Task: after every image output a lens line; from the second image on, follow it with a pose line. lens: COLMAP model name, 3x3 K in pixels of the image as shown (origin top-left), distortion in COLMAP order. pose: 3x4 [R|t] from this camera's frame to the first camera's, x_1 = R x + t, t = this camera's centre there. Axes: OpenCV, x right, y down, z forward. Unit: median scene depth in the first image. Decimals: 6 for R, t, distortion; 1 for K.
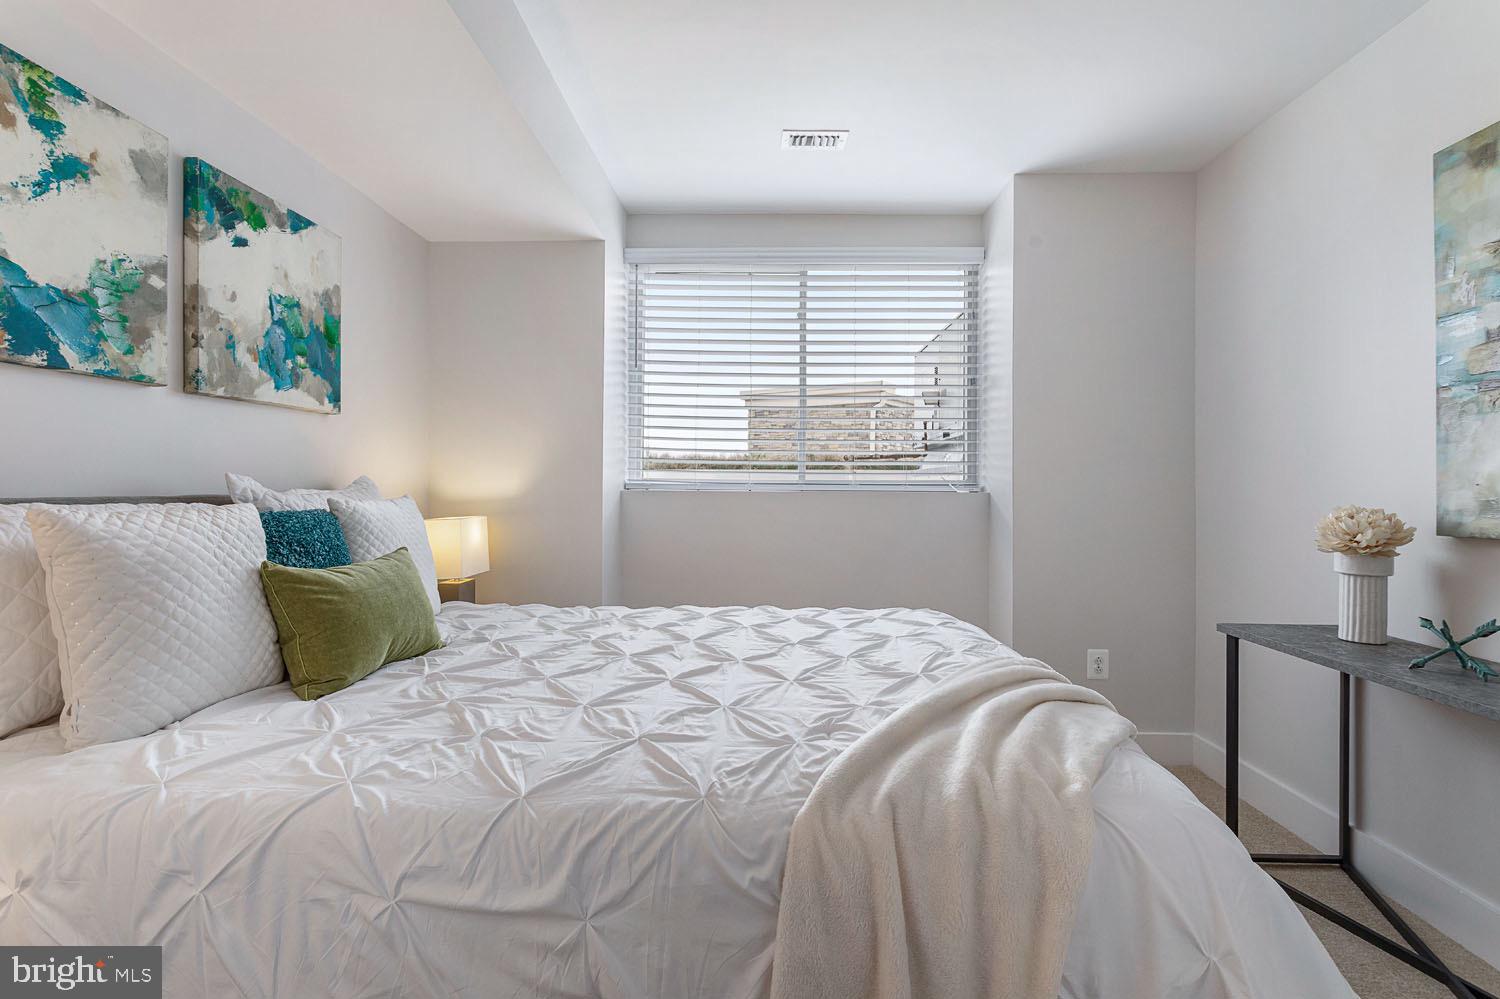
lens RADIAL K [[714.9, 0, 745.6], [0, 714.9, 488.5], [0, 0, 1]] dist [-0.015439, 0.001466]
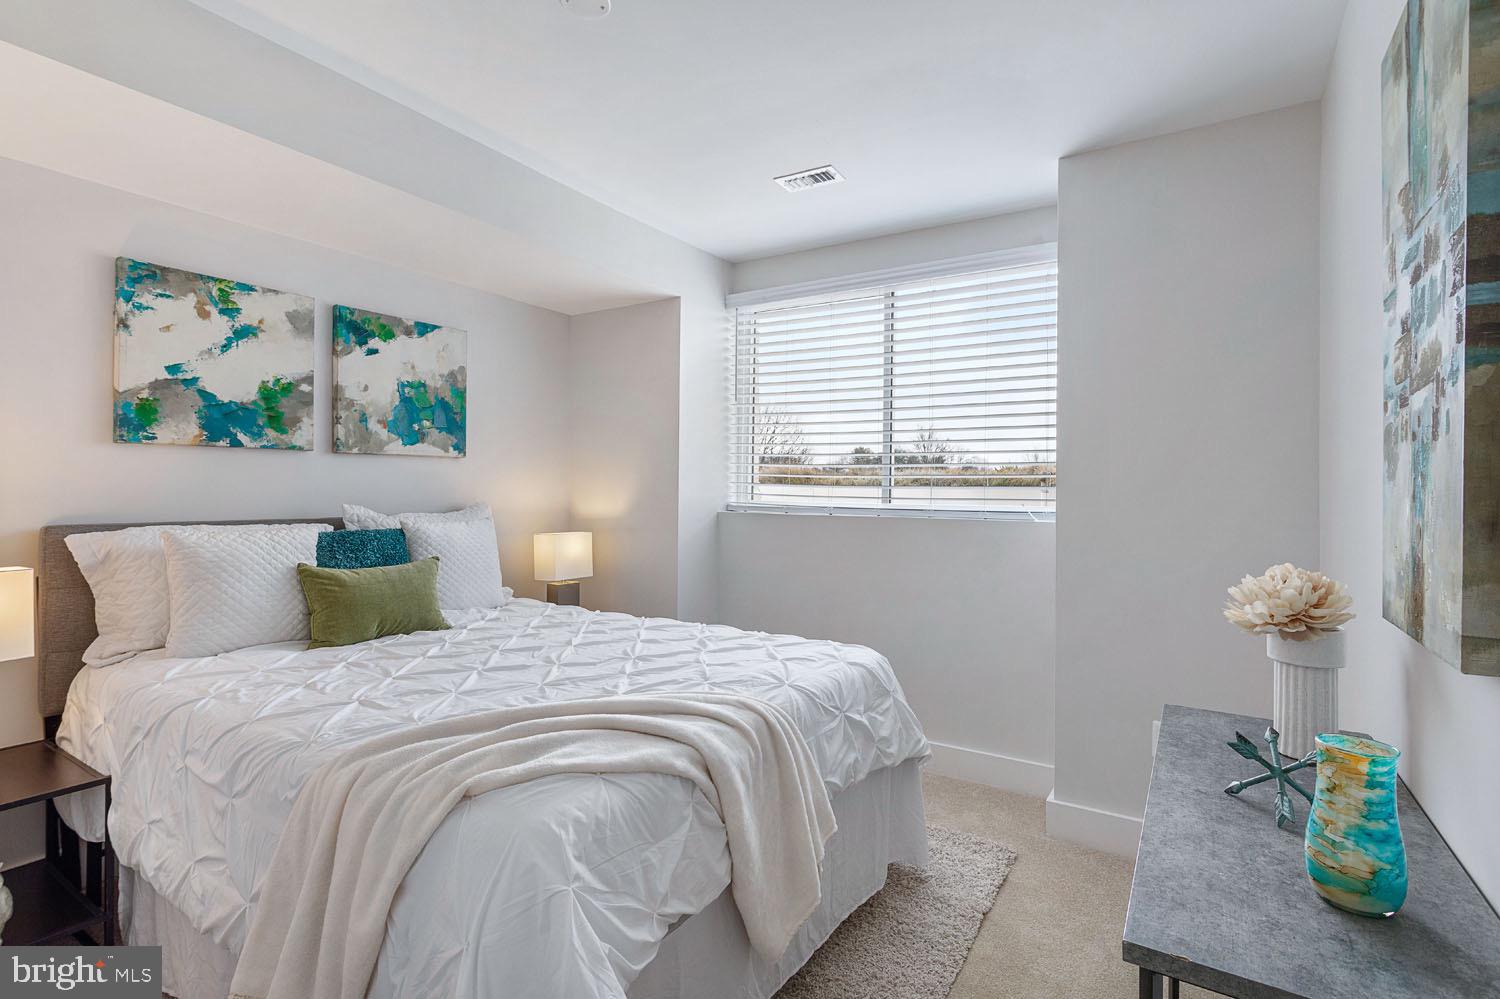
lens RADIAL K [[714.9, 0, 745.6], [0, 714.9, 488.5], [0, 0, 1]] dist [-0.015439, 0.001466]
pose [[0.857665, 0.002708, -0.514201, 0.804219], [-0.006586, 0.999962, -0.005720, -0.050634], [0.514166, 0.008293, 0.857651, 0.102605]]
